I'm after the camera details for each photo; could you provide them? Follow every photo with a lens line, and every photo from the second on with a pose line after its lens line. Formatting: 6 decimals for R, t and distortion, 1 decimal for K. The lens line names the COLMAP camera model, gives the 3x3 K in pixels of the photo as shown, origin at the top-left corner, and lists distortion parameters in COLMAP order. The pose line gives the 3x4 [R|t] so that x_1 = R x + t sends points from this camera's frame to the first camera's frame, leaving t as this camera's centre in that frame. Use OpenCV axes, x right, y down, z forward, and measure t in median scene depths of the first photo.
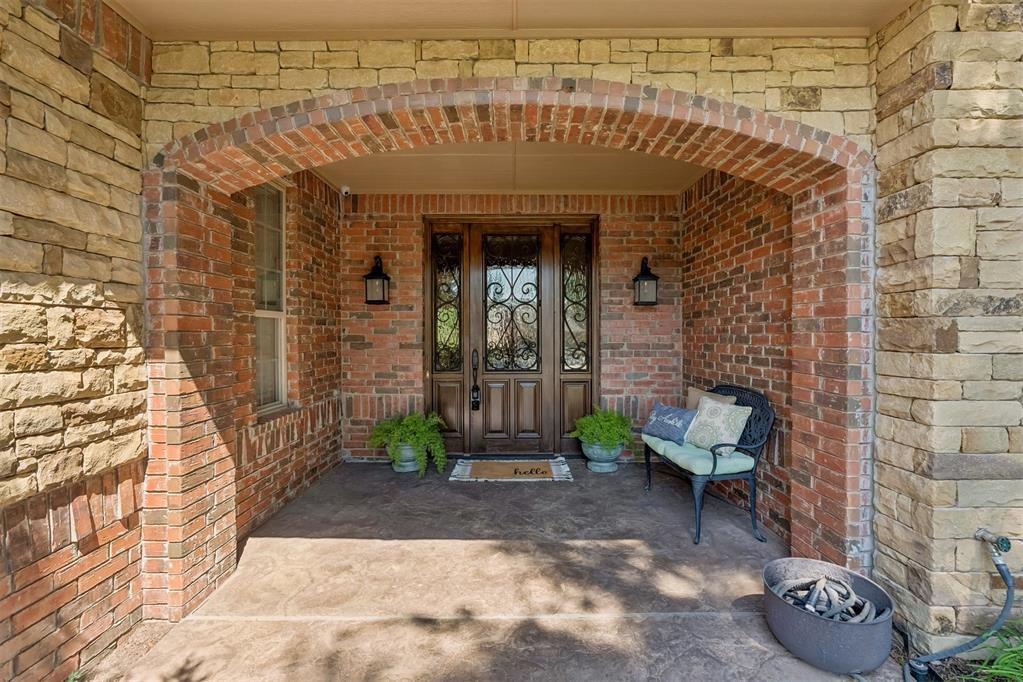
lens RADIAL K [[466.9, 0, 515.0], [0, 466.9, 338.4], [0, 0, 1]] dist [-0.004538, -0.000069]
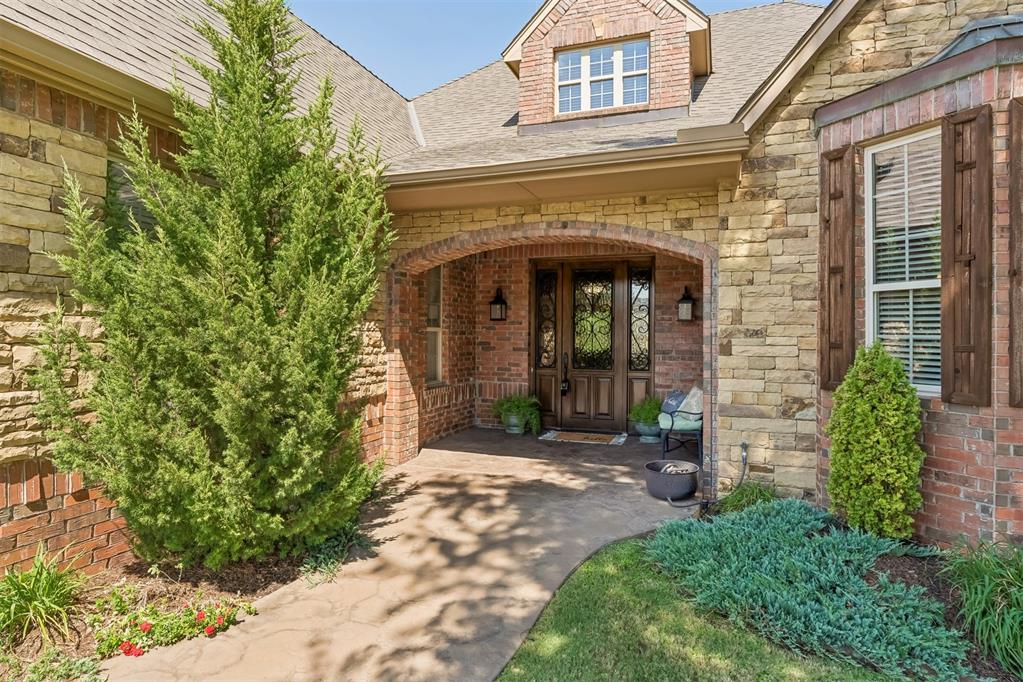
lens RADIAL K [[592.6, 0, 506.9], [0, 592.6, 337.5], [0, 0, 1]] dist [-0.003234, 0.000748]
pose [[0.938605, 0.010288, -0.344839, 0.743641], [-0.013490, 0.999885, -0.006887, -0.014635], [0.344729, 0.011115, 0.938637, -1.479417]]
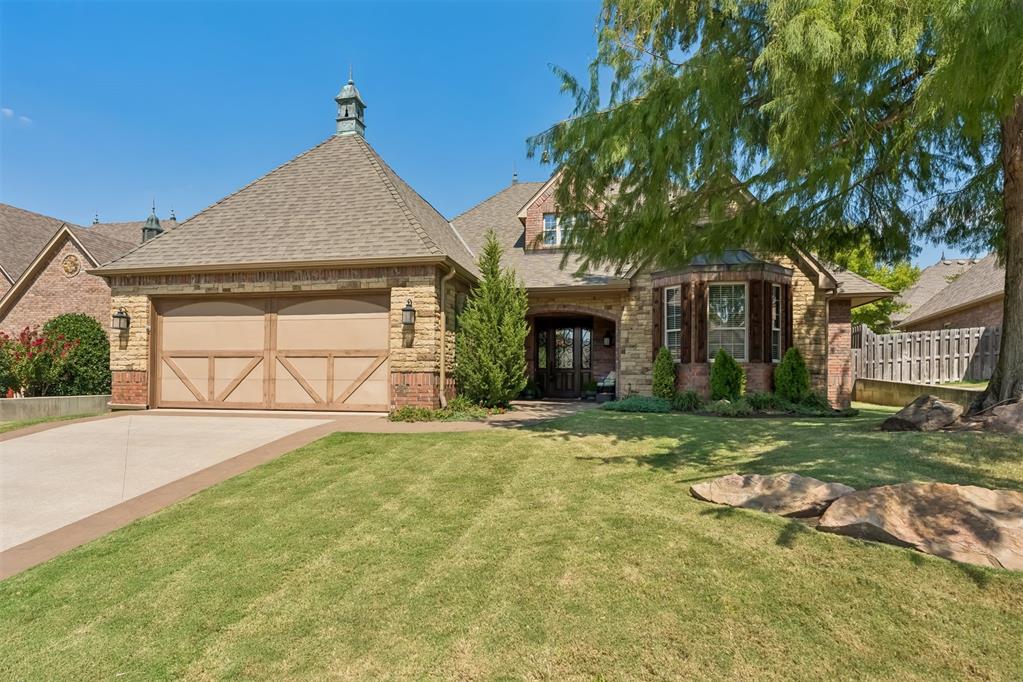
lens RADIAL K [[557.7, 0, 515.2], [0, 557.7, 389.0], [0, 0, 1]] dist [0.003345, 0.000032]
pose [[0.981300, 0.010219, -0.192211, 0.763236], [-0.009461, 0.999943, 0.004861, 0.377006], [0.192250, -0.002952, 0.981342, -5.186799]]
